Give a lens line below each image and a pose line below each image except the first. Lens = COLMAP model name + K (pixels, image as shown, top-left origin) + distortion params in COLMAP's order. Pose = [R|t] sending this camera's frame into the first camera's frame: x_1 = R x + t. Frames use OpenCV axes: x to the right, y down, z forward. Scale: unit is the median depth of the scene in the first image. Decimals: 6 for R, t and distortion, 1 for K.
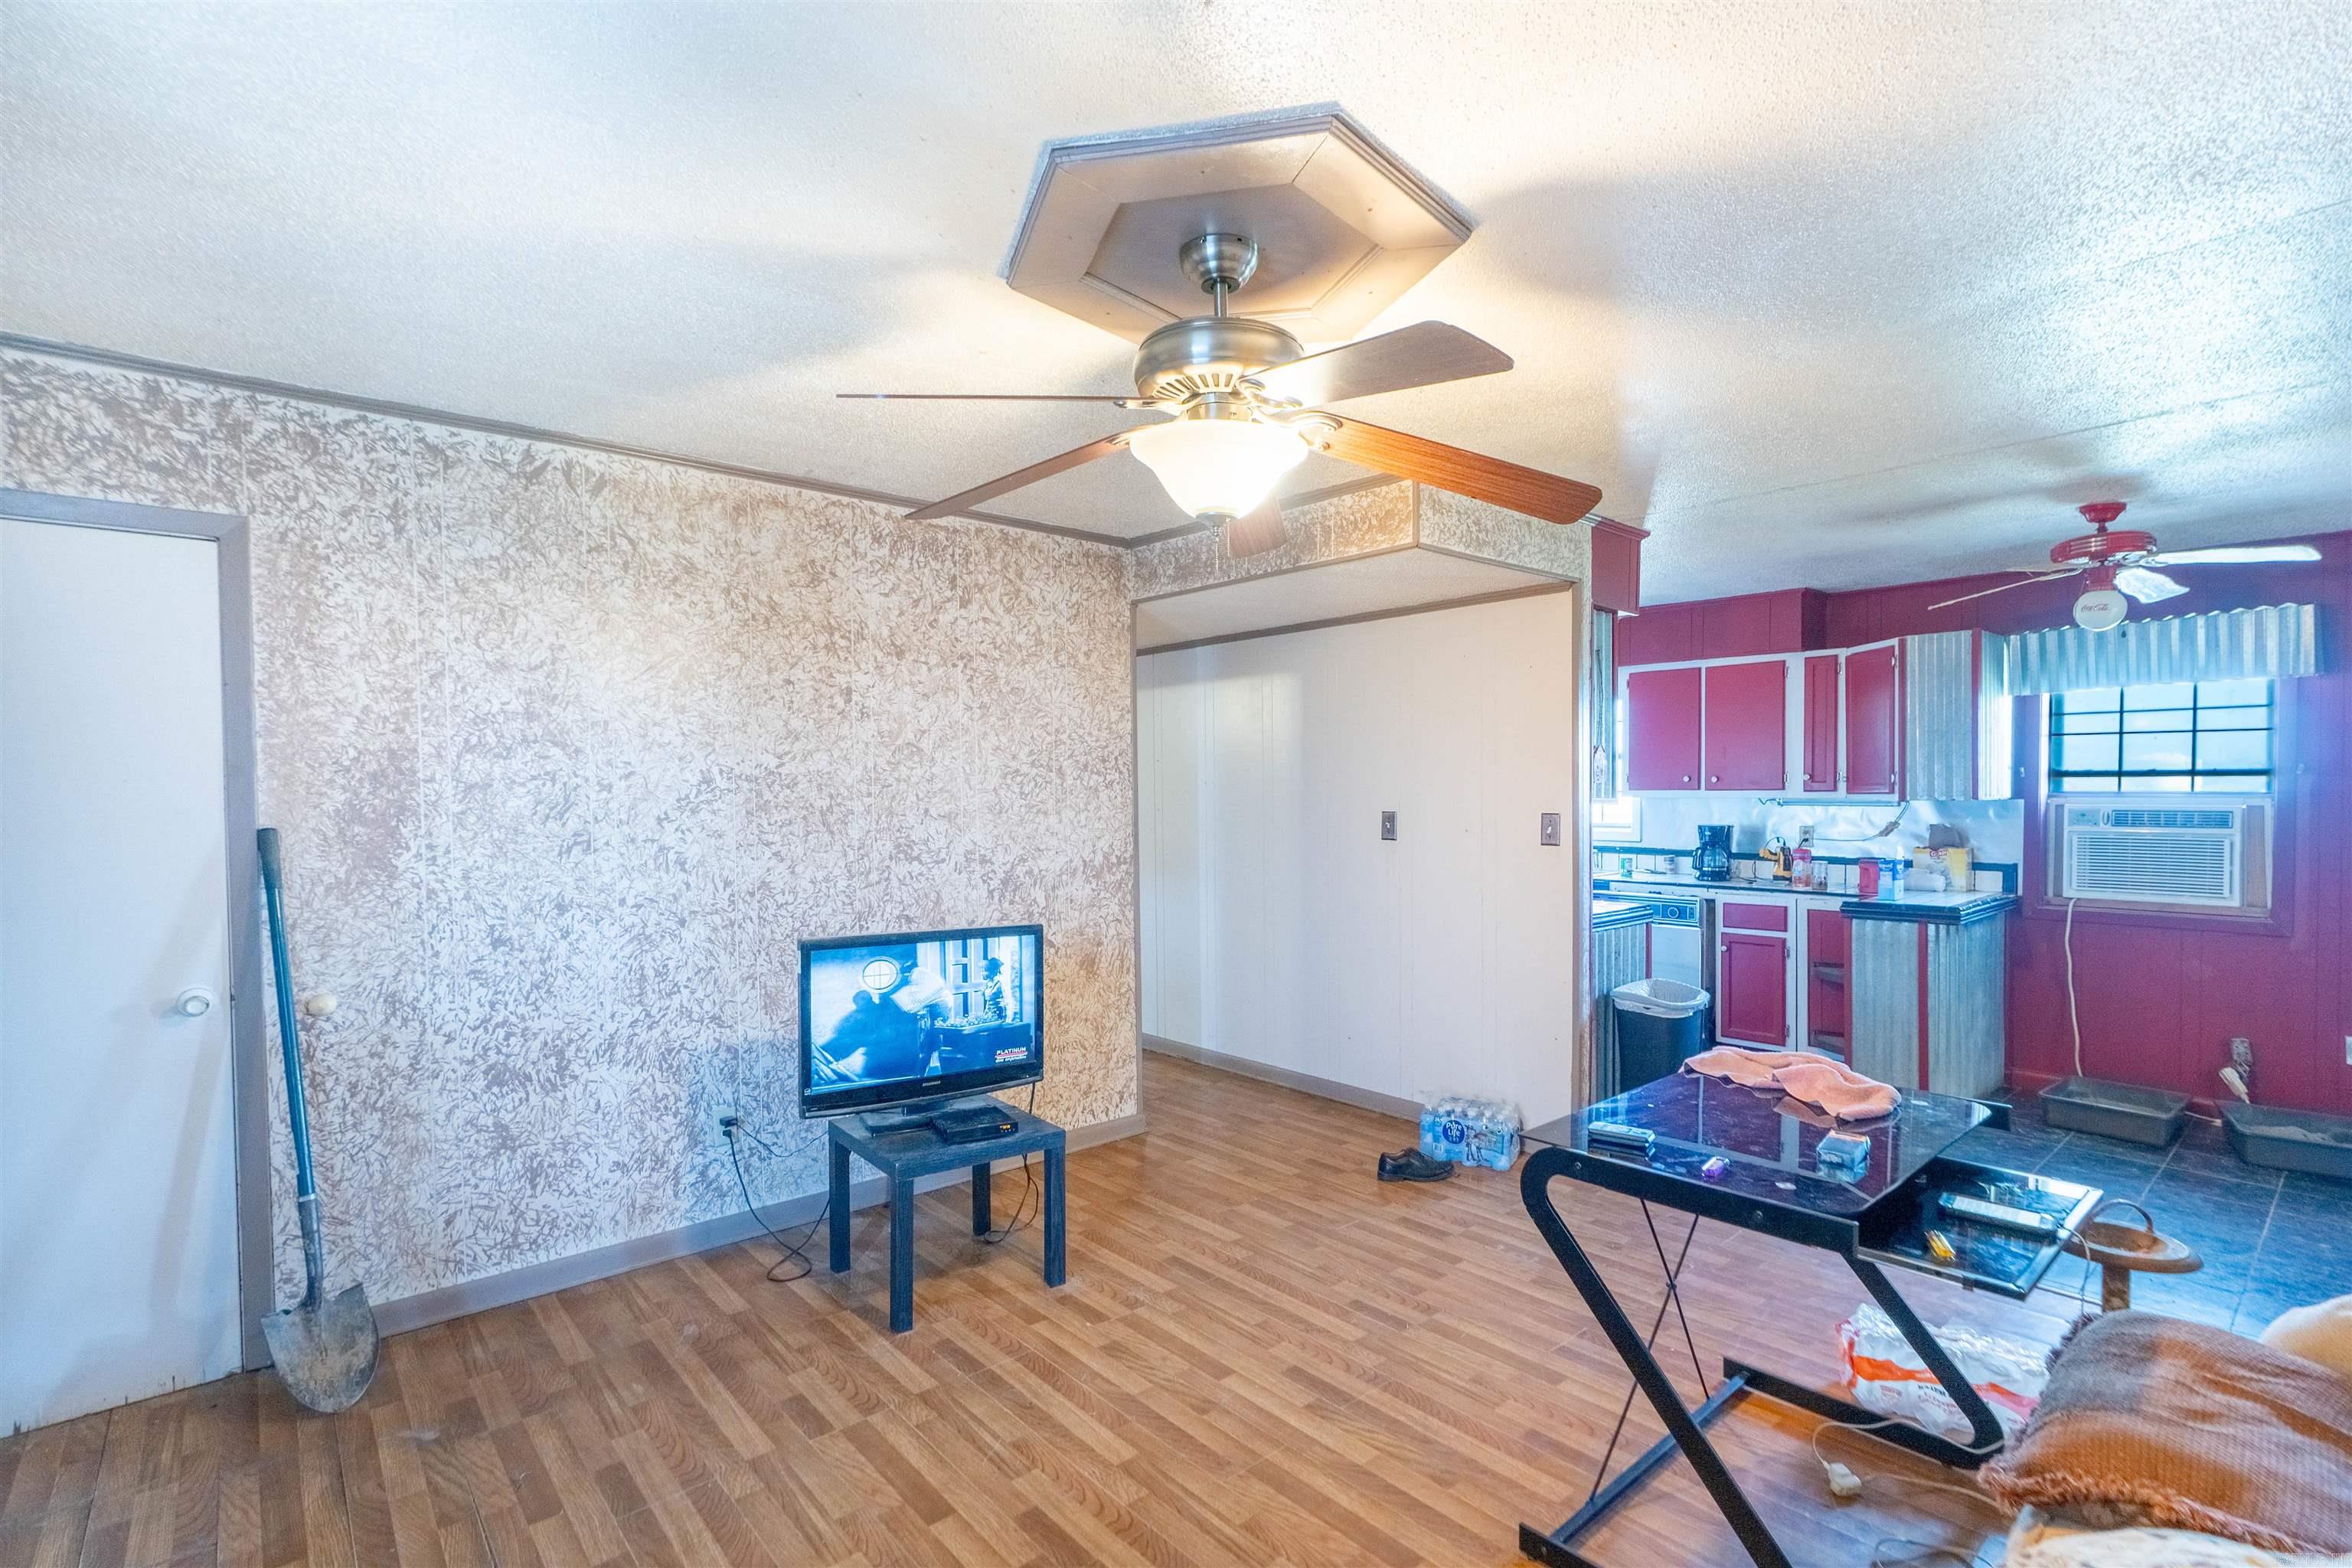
lens RADIAL K [[1099.9, 0, 1171.3], [0, 1099.9, 799.8], [0, 0, 1]] dist [-0.006005, 0.001899]
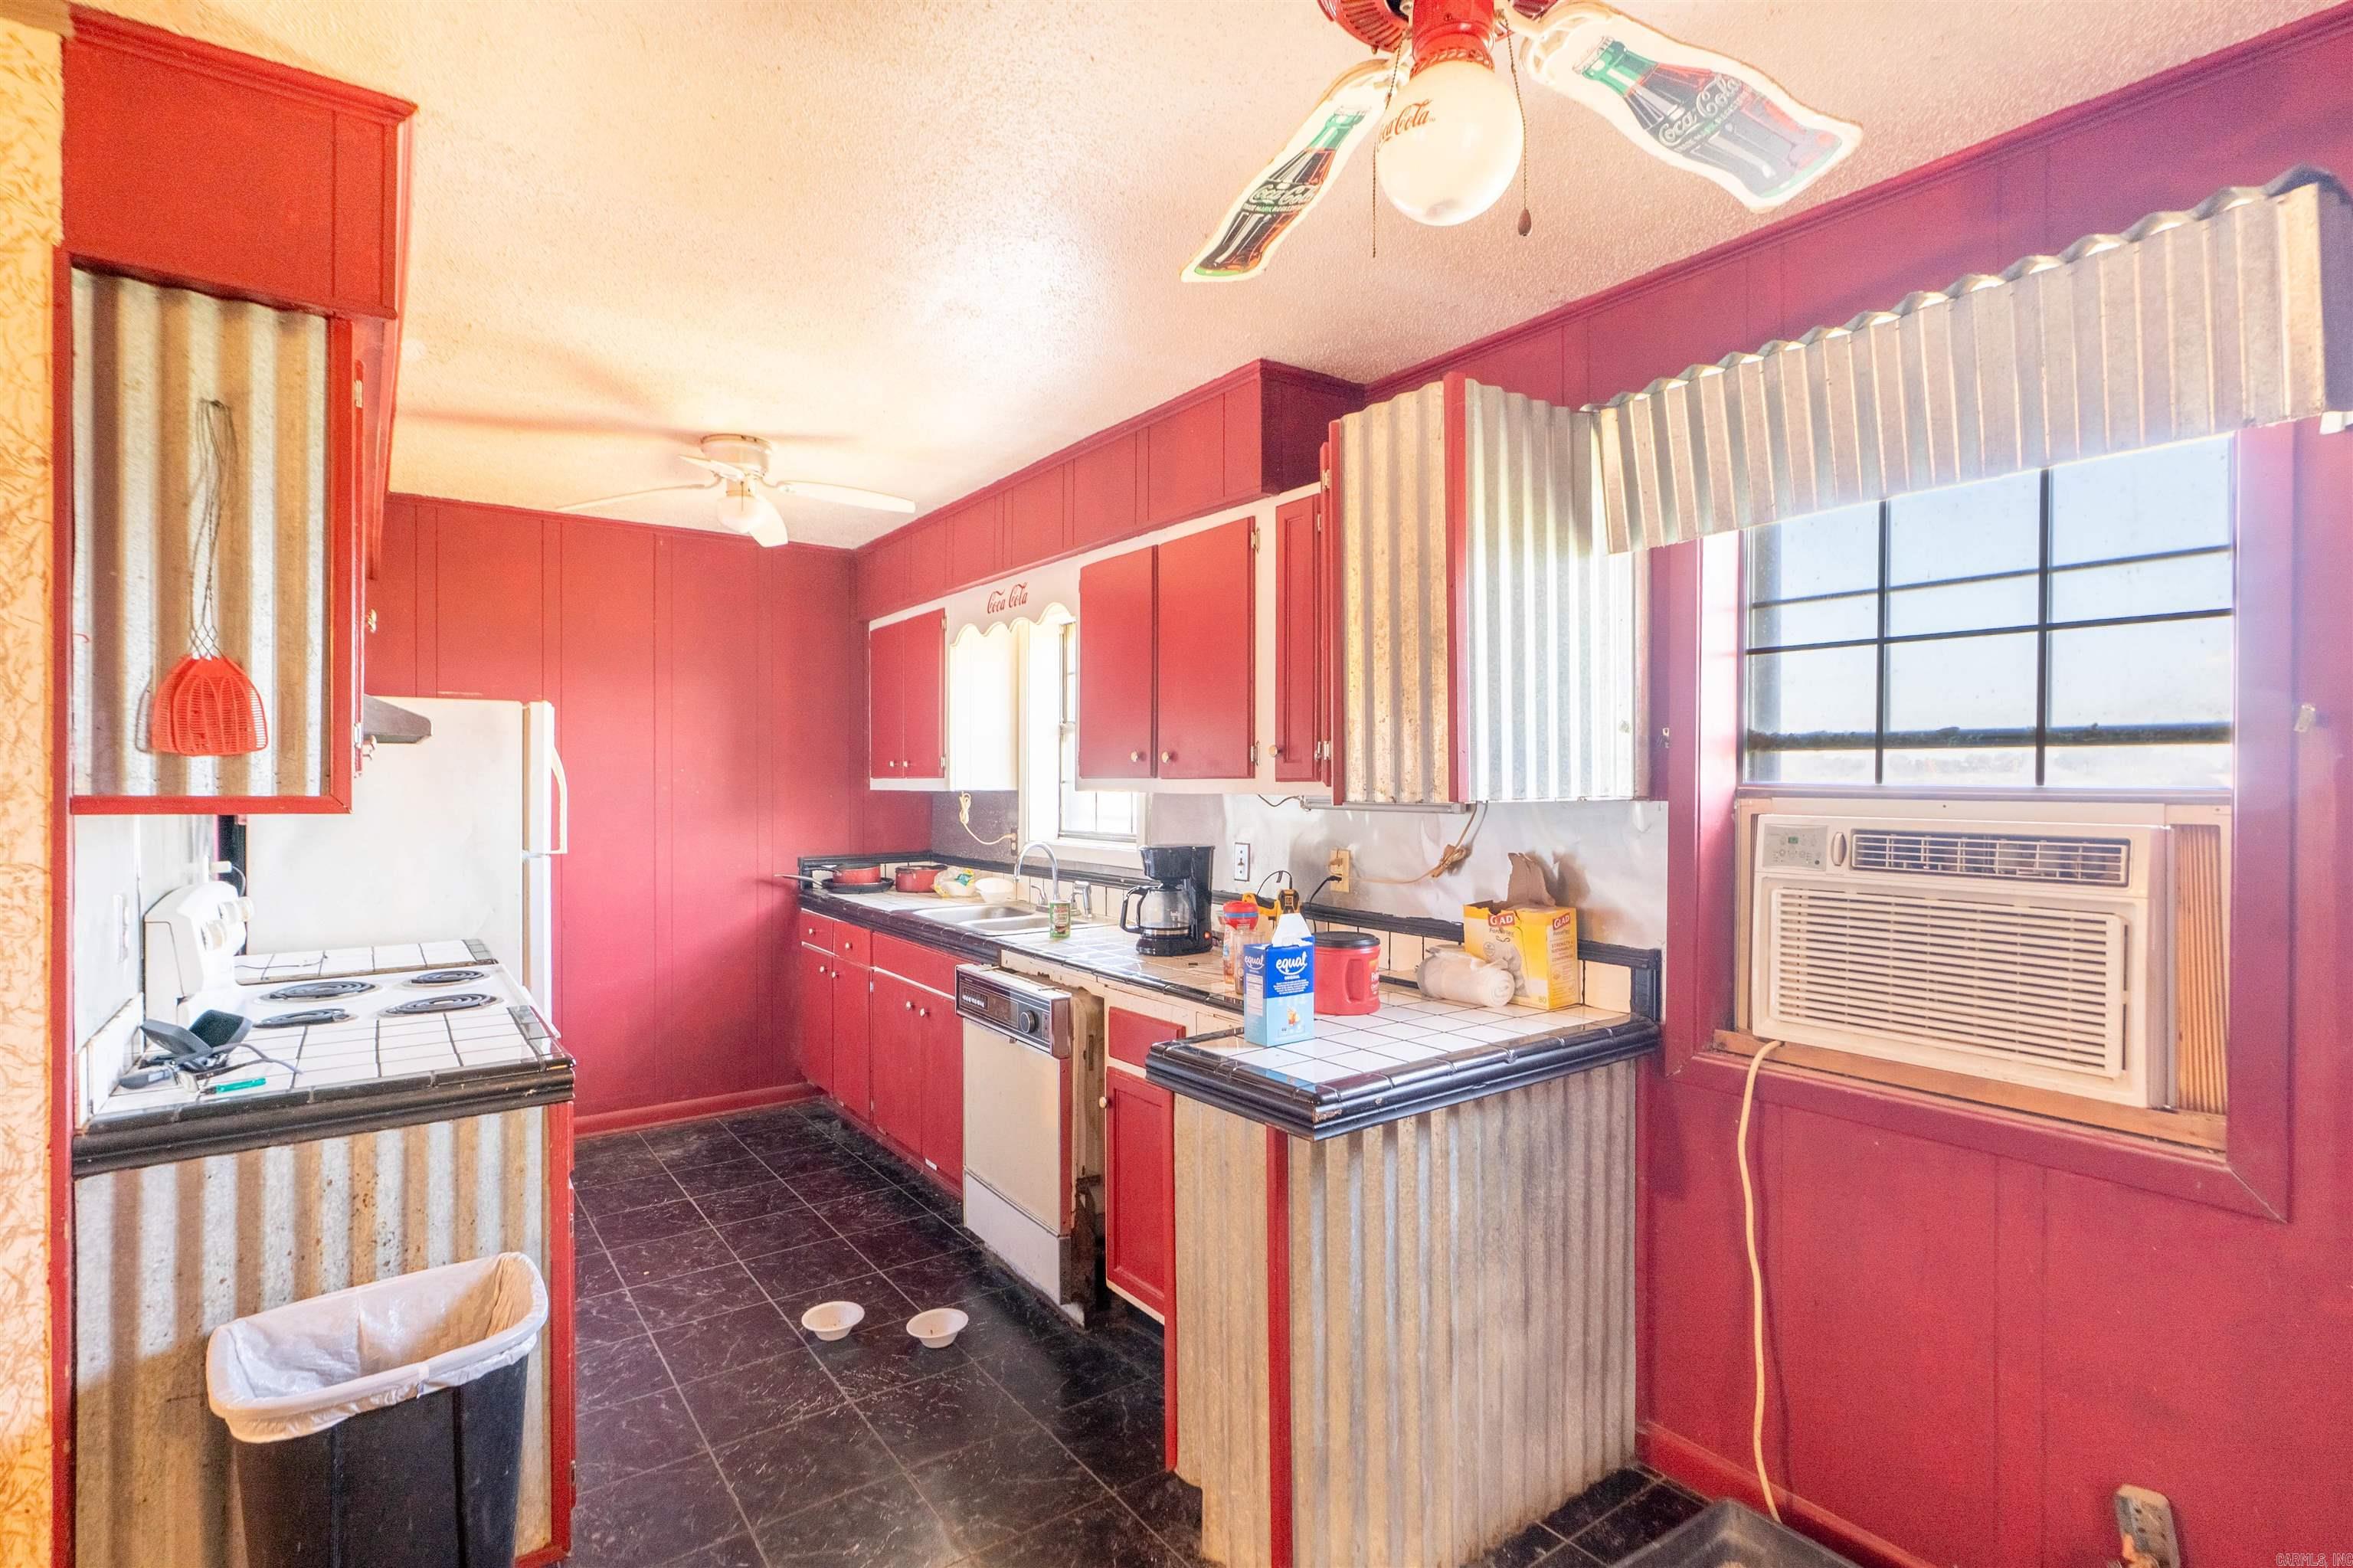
lens RADIAL K [[1100.4, 0, 1172.6], [0, 1100.4, 769.8], [0, 0, 1]] dist [-0.006005, 0.001899]
pose [[0.995631, -0.000103, -0.093375, 0.640119], [-0.001021, 0.999928, -0.011987, -0.007514], [0.093370, 0.012030, 0.995559, 0.566550]]
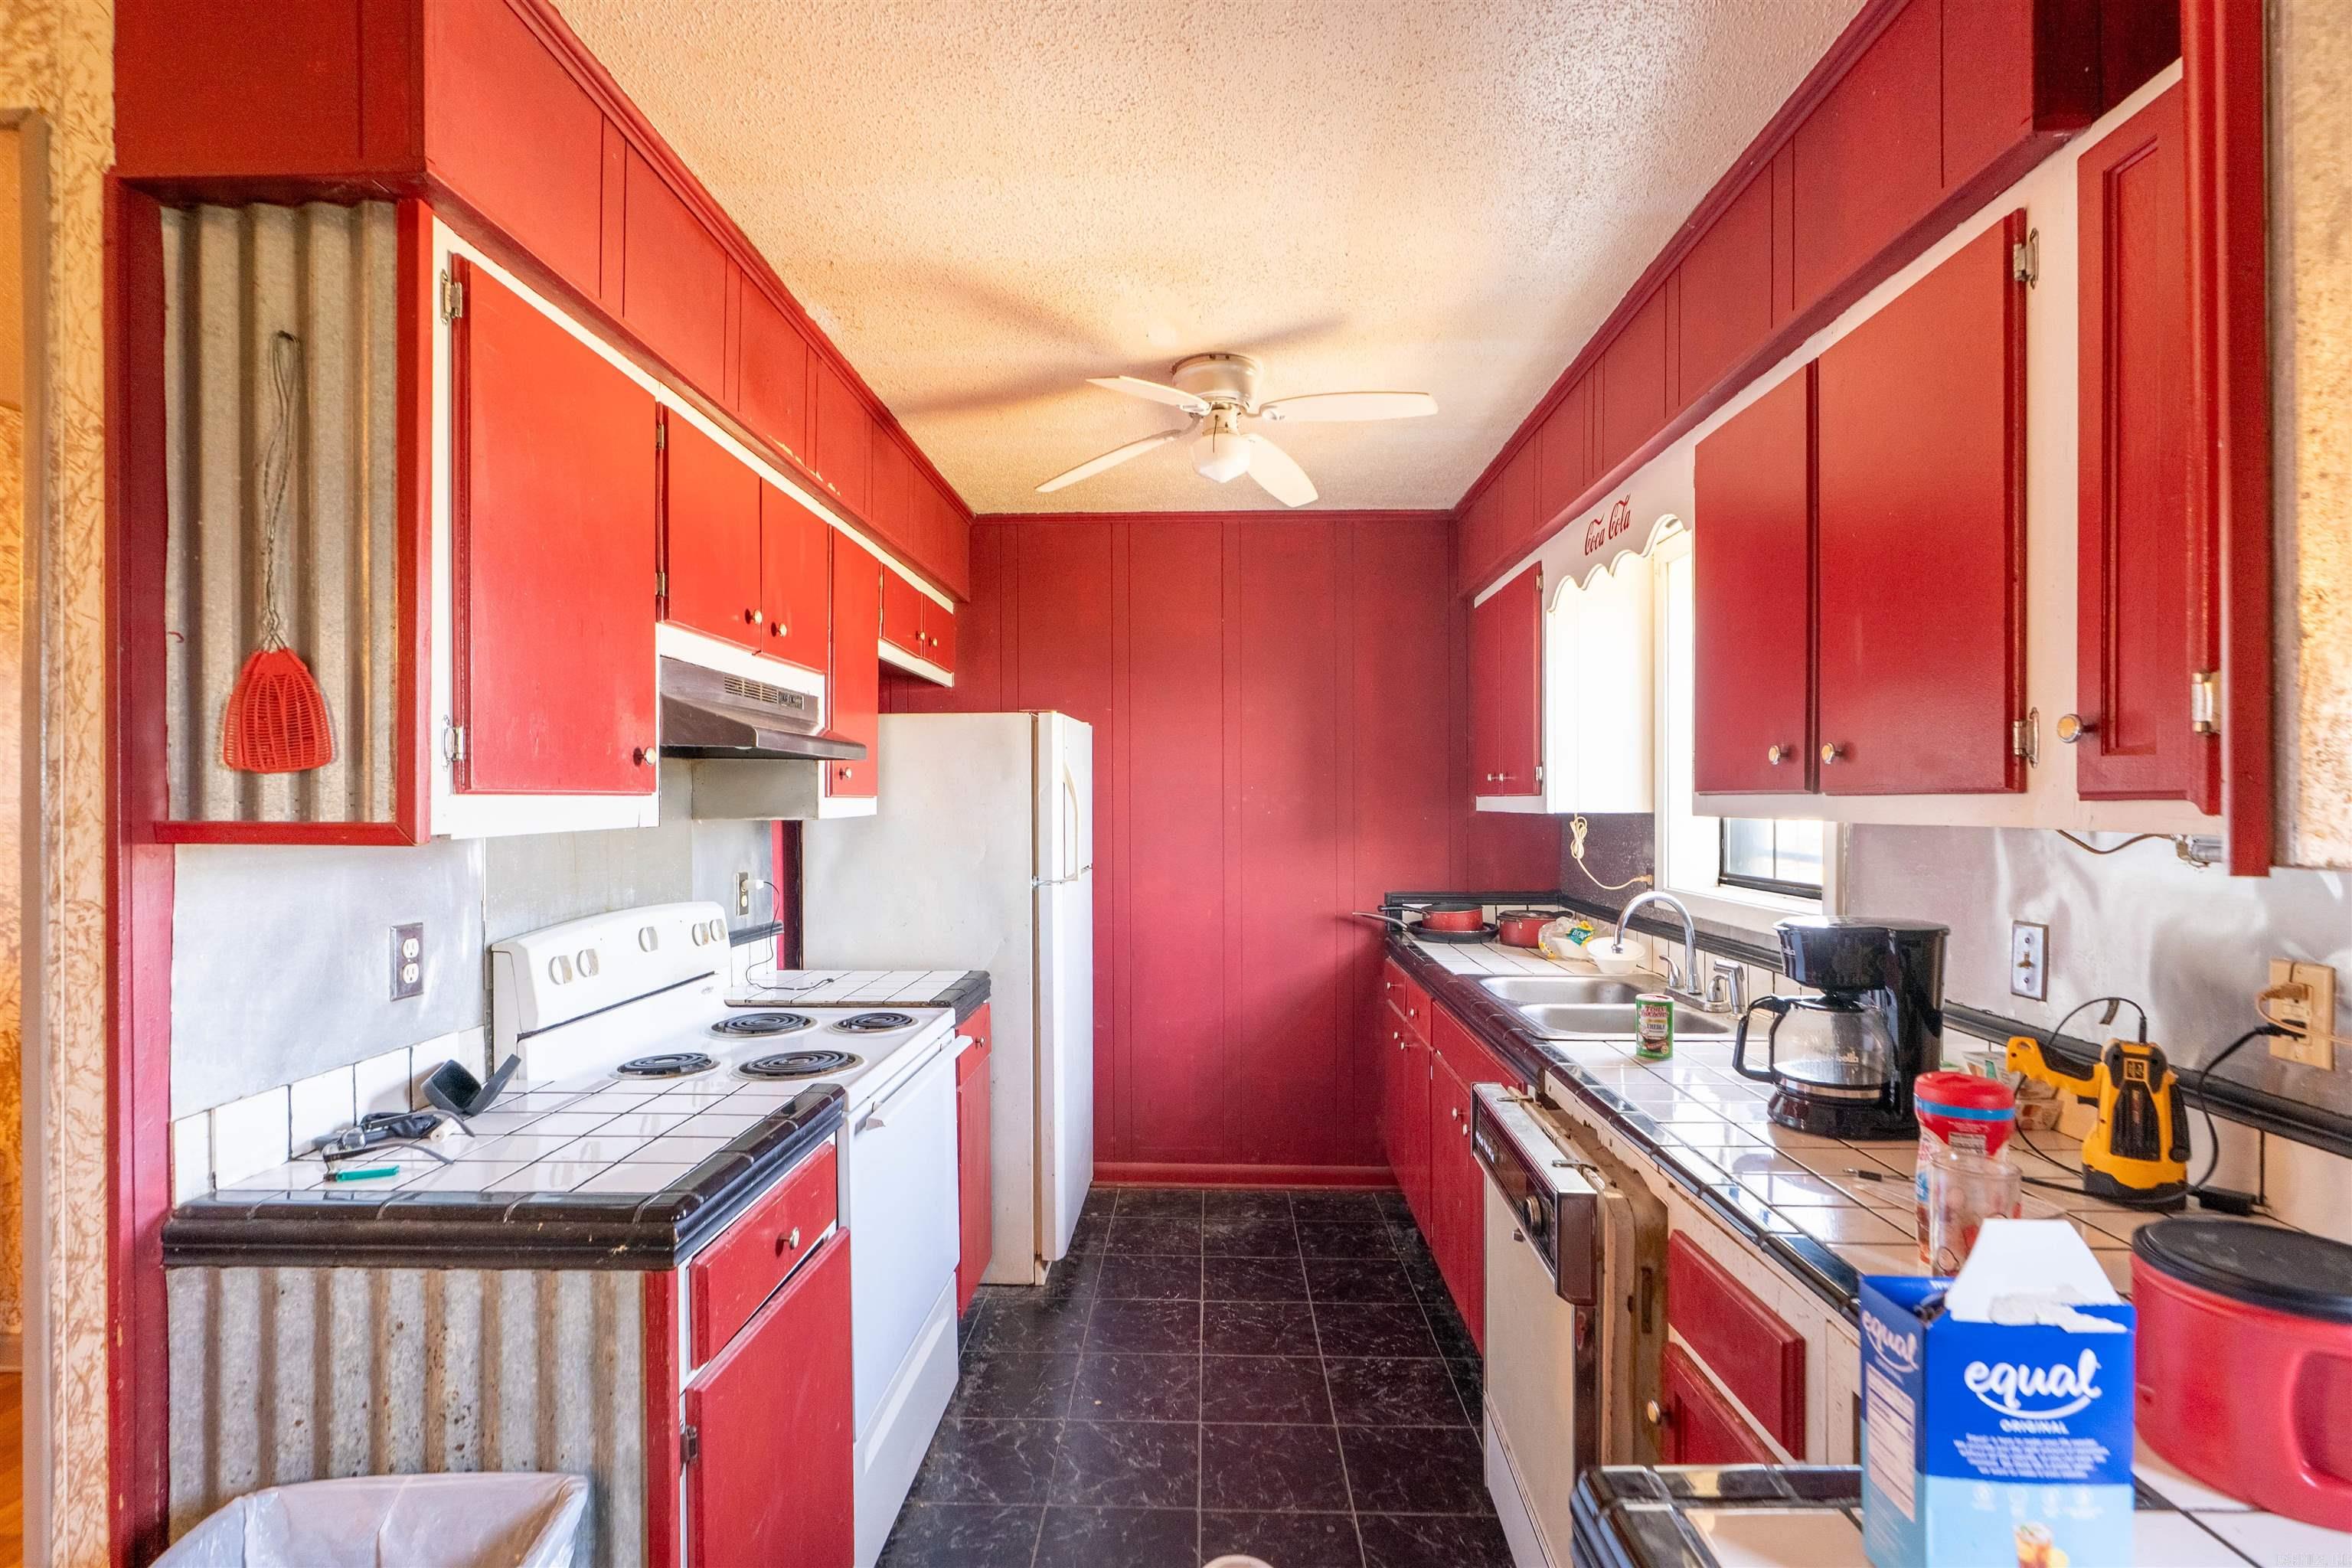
lens RADIAL K [[1099.9, 0, 1175.1], [0, 1099.9, 799.1], [0, 0, 1]] dist [-0.006005, 0.001899]
pose [[0.723405, -0.001429, -0.690422, 0.661595], [0.000808, 0.999999, -0.001222, -0.008396], [0.690423, 0.000326, 0.723406, 0.811218]]
